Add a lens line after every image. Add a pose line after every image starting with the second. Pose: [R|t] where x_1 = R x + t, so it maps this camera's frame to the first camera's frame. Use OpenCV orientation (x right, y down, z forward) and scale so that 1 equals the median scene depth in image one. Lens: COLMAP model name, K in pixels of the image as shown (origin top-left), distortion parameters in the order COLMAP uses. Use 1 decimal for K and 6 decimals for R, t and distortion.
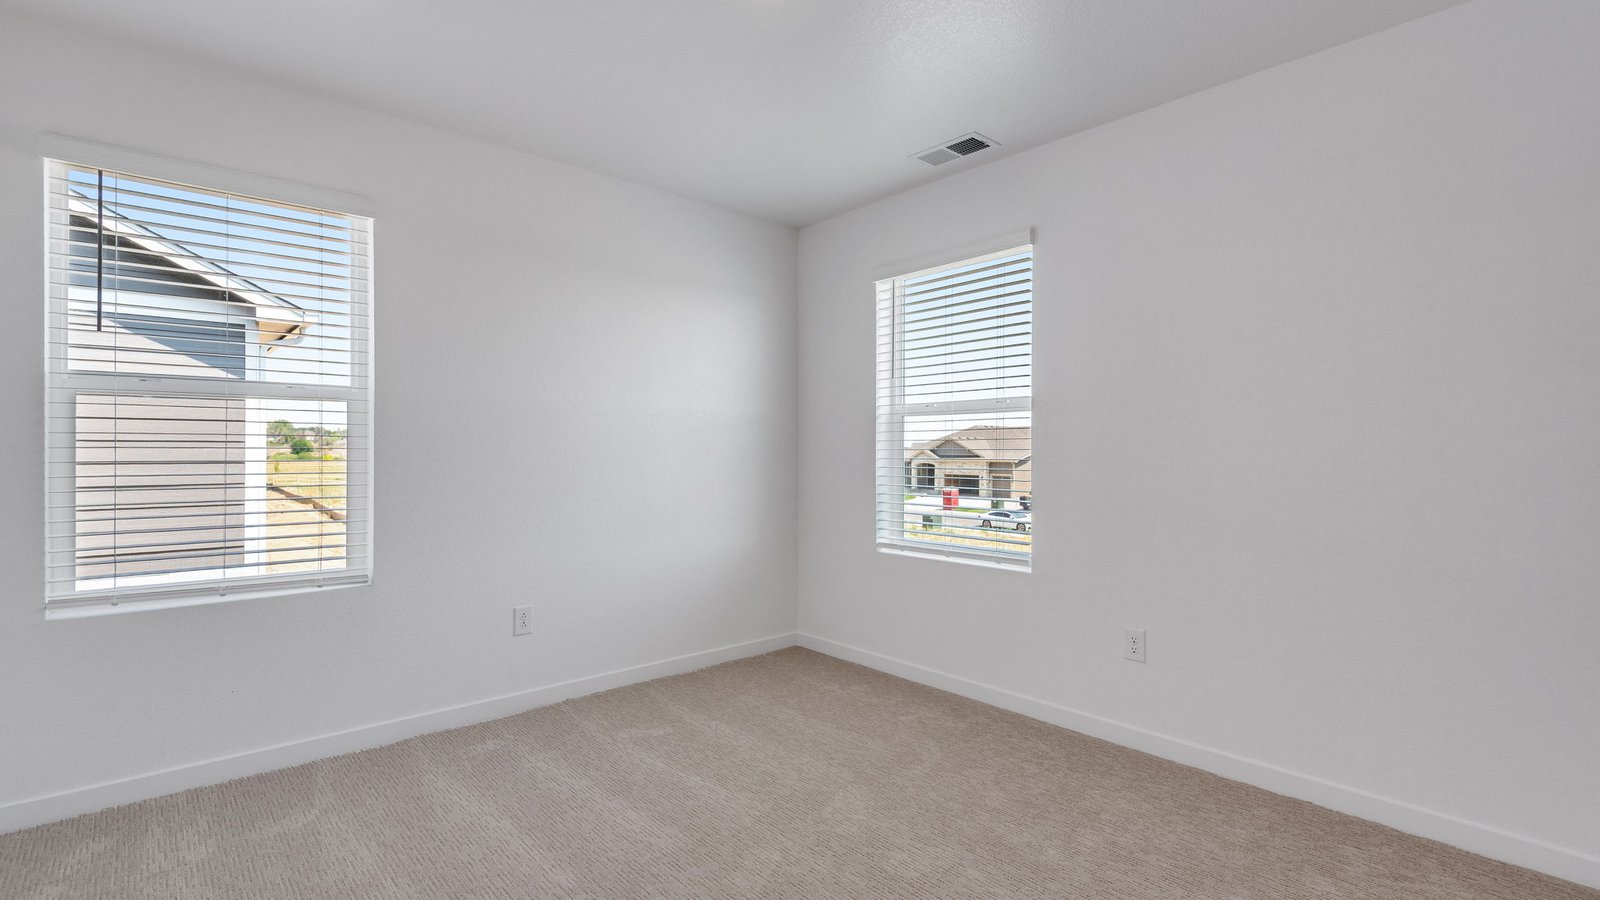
lens RADIAL K [[726.4, 0, 800.0], [0, 726.4, 450.0], [0, 0, 1]] dist [-0.001871, -0.000587]
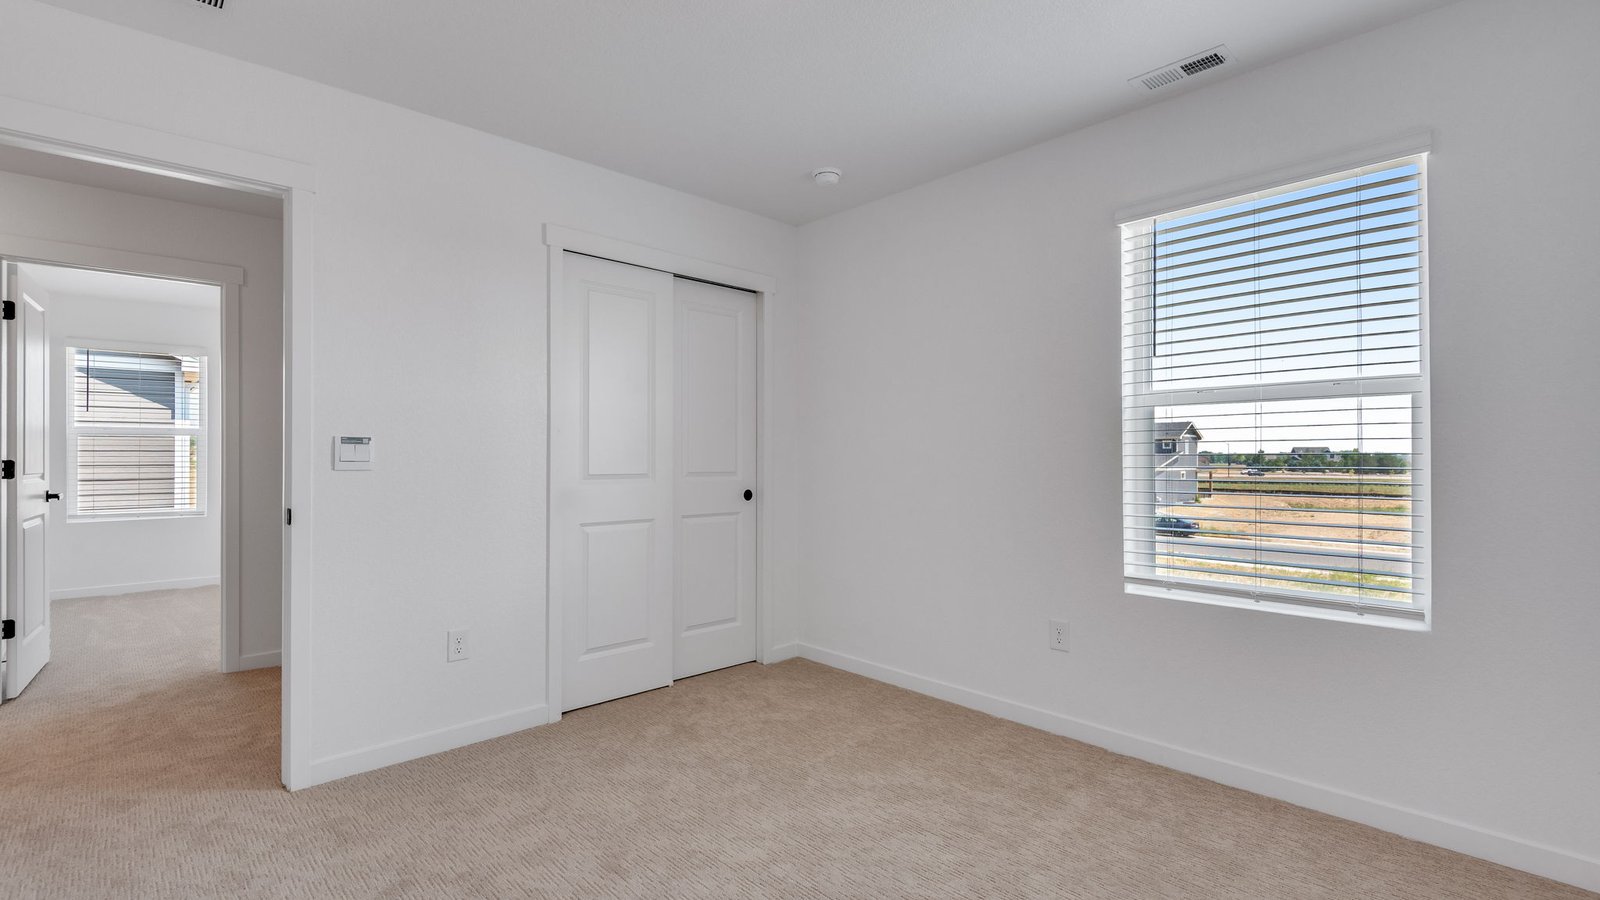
lens RADIAL K [[726.4, 0, 800.0], [0, 726.4, 450.0], [0, 0, 1]] dist [-0.001871, -0.000587]
pose [[0.999774, -0.004399, 0.020790, -0.235223], [0.004574, 0.999954, -0.008375, 0.000287], [-0.020752, 0.008468, 0.999749, 0.269444]]
